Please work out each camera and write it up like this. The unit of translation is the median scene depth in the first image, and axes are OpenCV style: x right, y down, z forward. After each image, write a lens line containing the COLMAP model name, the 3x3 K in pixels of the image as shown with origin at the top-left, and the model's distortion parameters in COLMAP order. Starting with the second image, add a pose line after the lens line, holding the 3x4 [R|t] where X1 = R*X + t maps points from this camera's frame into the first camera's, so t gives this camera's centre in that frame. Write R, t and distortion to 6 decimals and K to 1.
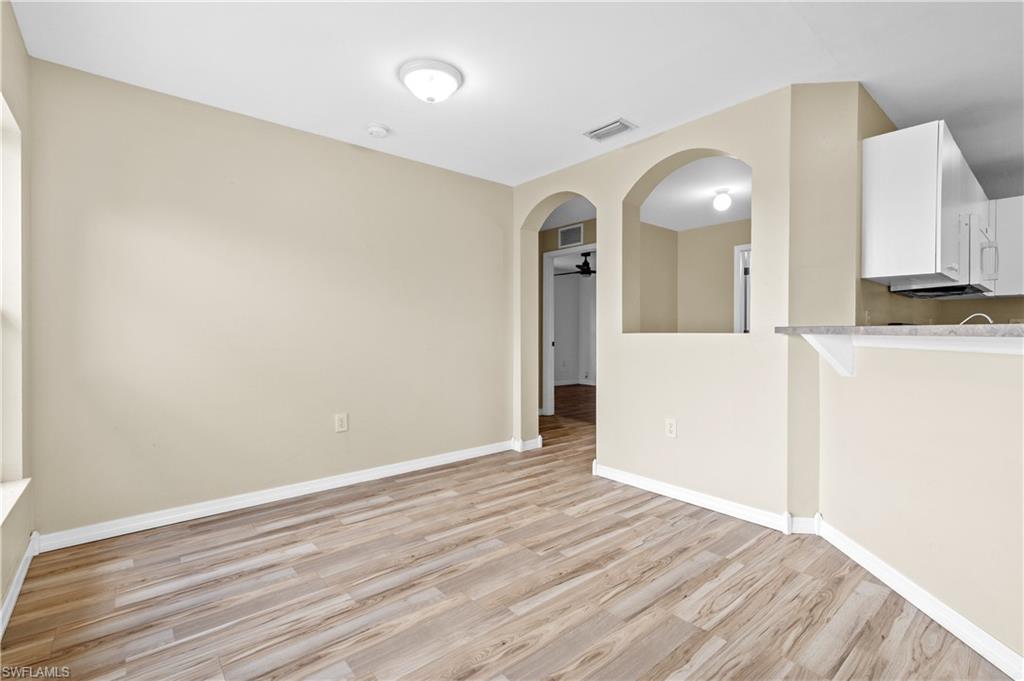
lens RADIAL K [[465.5, 0, 514.7], [0, 465.5, 345.3], [0, 0, 1]] dist [0.009019, -0.000942]
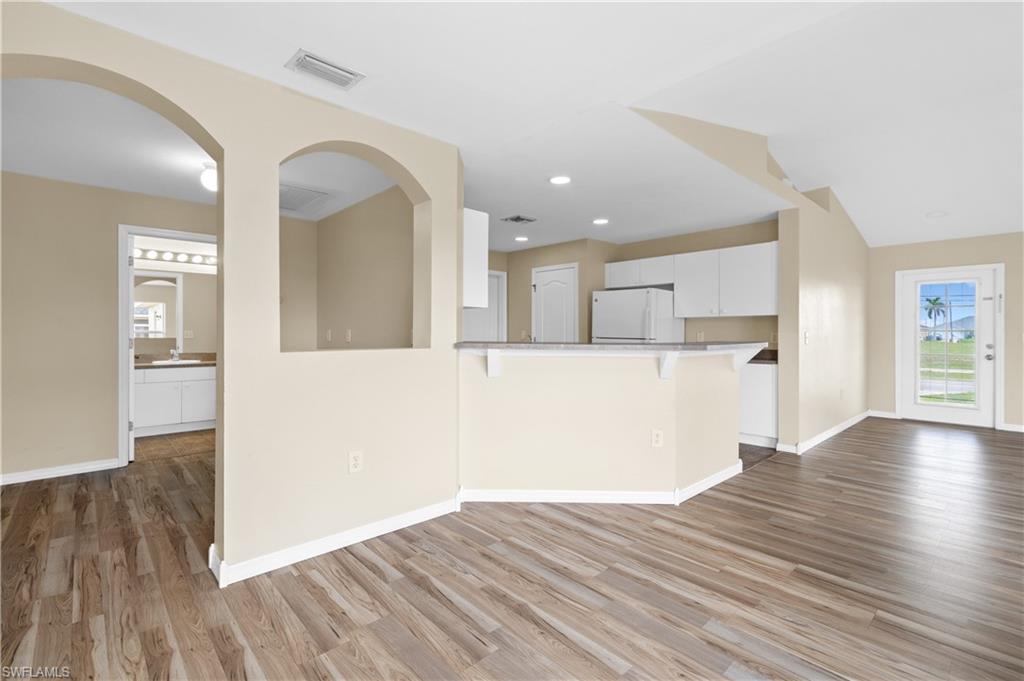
lens RADIAL K [[465.5, 0, 521.0], [0, 465.5, 333.1], [0, 0, 1]] dist [0.009019, -0.000942]
pose [[-0.063060, 0.000053, 0.998010, -0.686174], [0.025531, 0.999673, 0.001560, -0.062908], [-0.997683, 0.025578, -0.063041, 0.965429]]
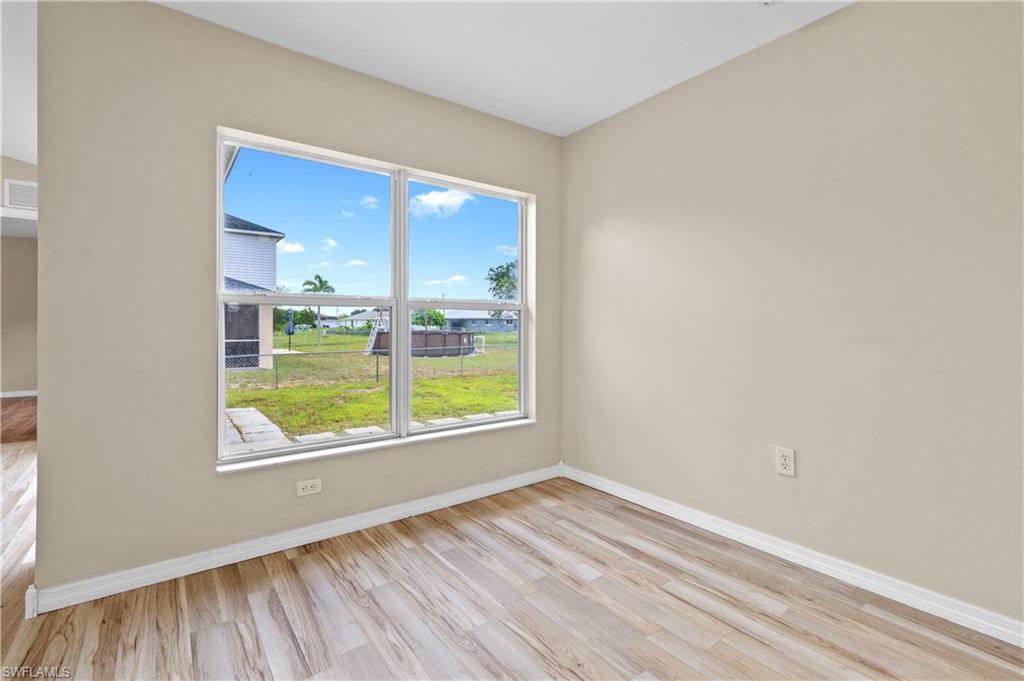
lens RADIAL K [[465.5, 0, 514.7], [0, 465.5, 322.0], [0, 0, 1]] dist [0.009019, -0.000942]
pose [[-0.059173, -0.006283, -0.998228, 0.433637], [-0.023920, 0.999702, -0.004874, -0.026572], [0.997961, 0.023589, -0.059306, 0.900341]]
